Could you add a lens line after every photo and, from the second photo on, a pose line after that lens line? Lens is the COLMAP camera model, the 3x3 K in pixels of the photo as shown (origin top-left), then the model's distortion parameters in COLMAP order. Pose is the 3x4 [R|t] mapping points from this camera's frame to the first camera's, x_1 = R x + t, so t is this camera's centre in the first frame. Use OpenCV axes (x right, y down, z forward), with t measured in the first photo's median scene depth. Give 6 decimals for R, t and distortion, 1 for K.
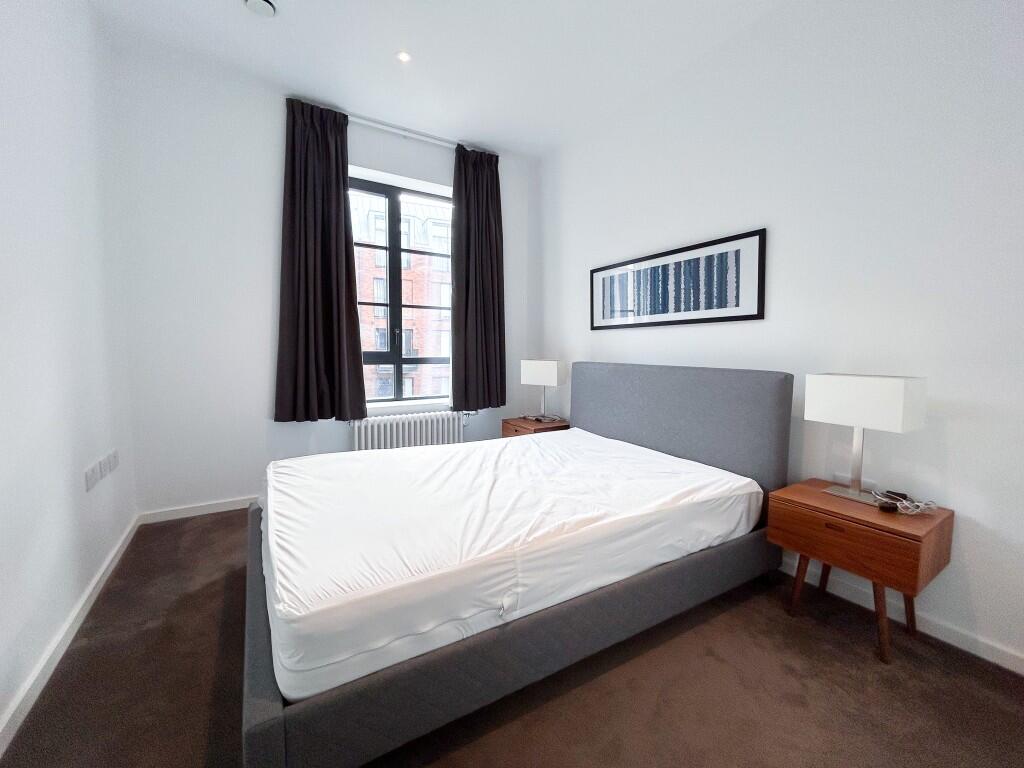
lens RADIAL K [[431.9, 0, 517.0], [0, 431.9, 374.5], [0, 0, 1]] dist [0.001917, 0.001137]
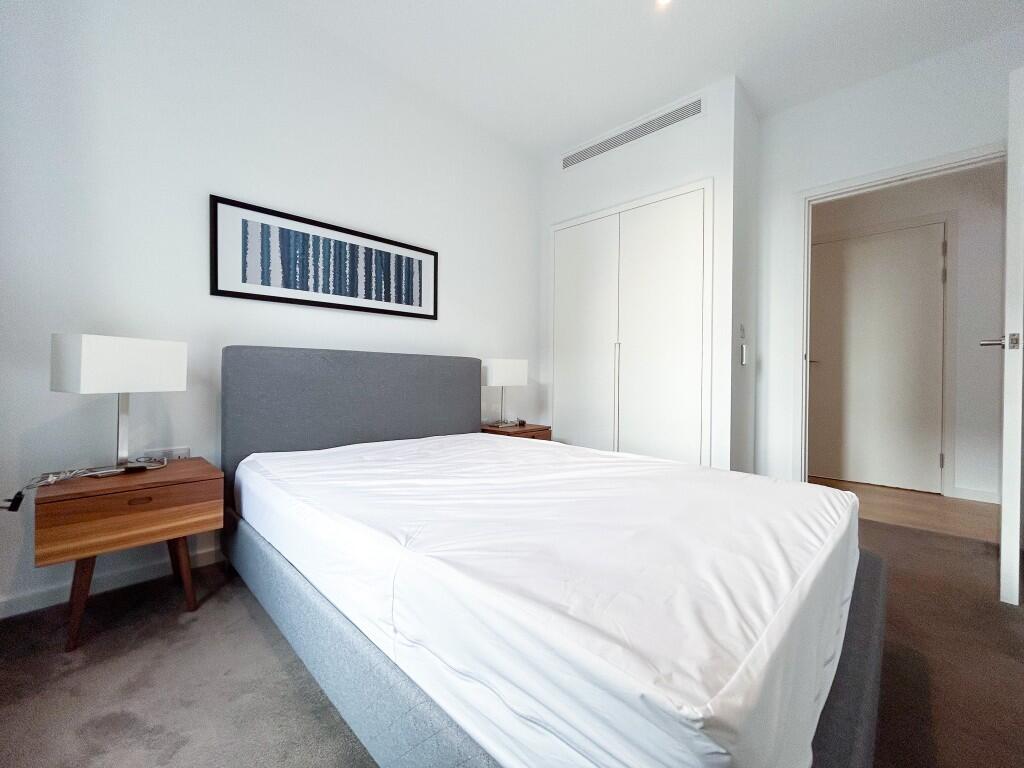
lens RADIAL K [[431.9, 0, 512.1], [0, 431.9, 376.5], [0, 0, 1]] dist [0.001917, 0.001137]
pose [[-0.258860, -0.021101, 0.965684, -0.666007], [0.038201, 0.998756, 0.032063, 0.011093], [-0.965159, 0.045190, -0.257732, 0.959176]]
